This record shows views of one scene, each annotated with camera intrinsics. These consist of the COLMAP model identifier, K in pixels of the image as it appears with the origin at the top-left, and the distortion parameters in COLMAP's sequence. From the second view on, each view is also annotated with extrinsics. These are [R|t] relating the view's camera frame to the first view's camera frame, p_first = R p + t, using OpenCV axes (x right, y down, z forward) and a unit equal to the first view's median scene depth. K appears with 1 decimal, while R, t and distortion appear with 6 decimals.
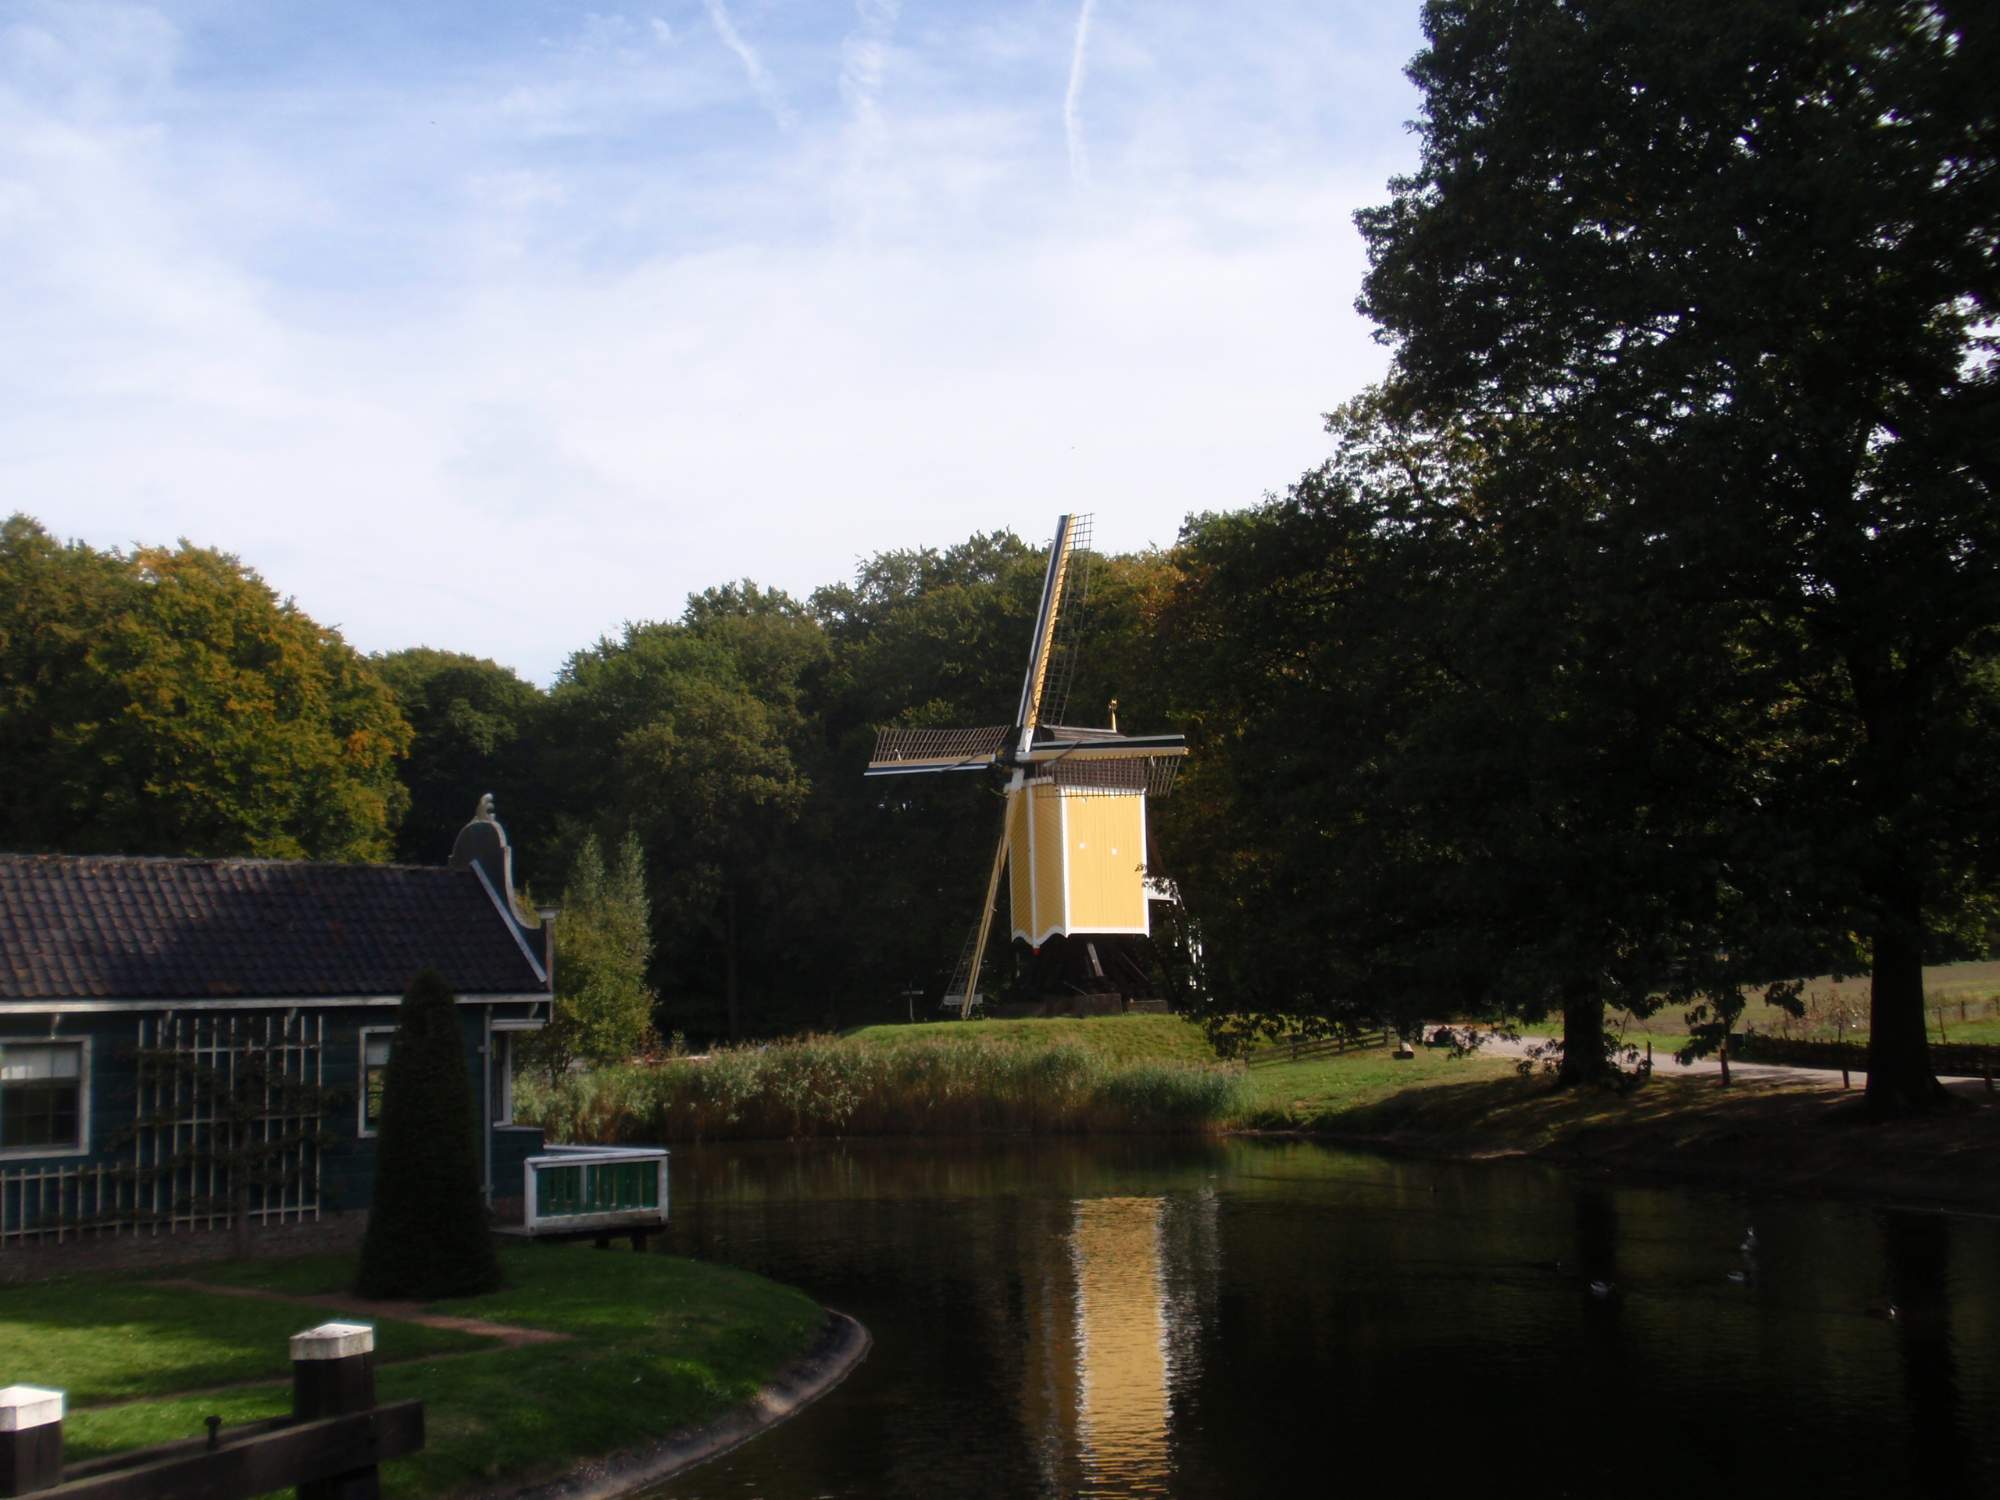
lens RADIAL K [[2354.8, 0, 999.4], [0, 2354.8, 742.0], [0, 0, 1]] dist [0.029870, 0.000000]
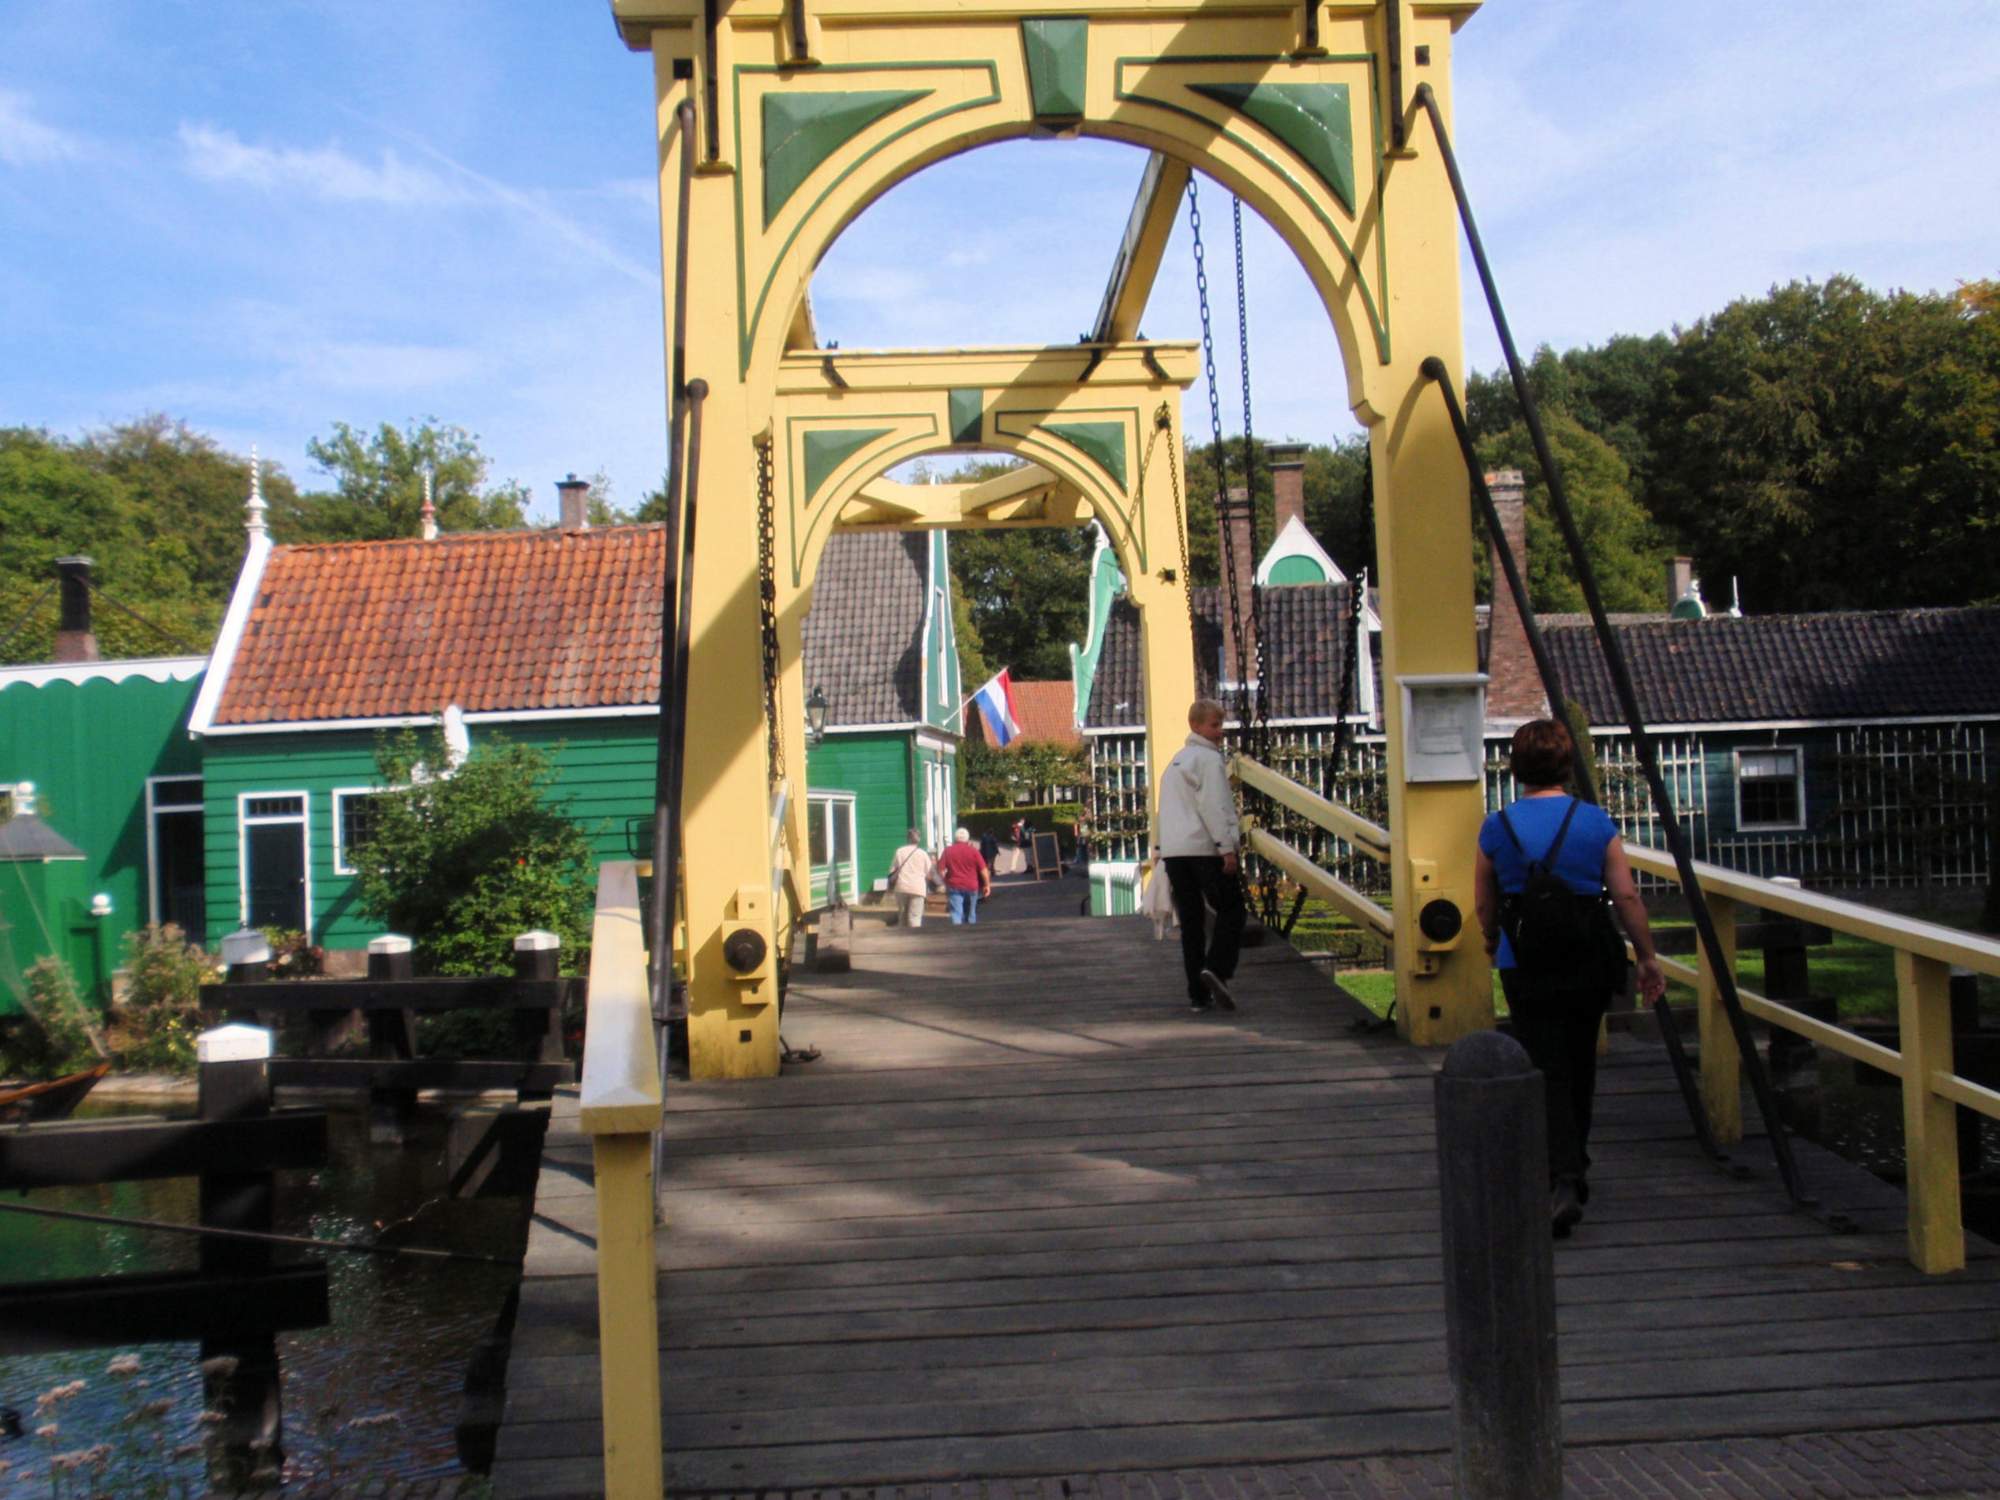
lens RADIAL K [[2354.8, 0, 1000.0], [0, 2354.8, 745.8], [0, 0, 1]] dist [0.029870, 0.000000]
pose [[0.727567, -0.015028, -0.685872, 0.210472], [0.094816, 0.992368, 0.078837, -0.027345], [0.679452, -0.122391, 0.723440, -0.301752]]
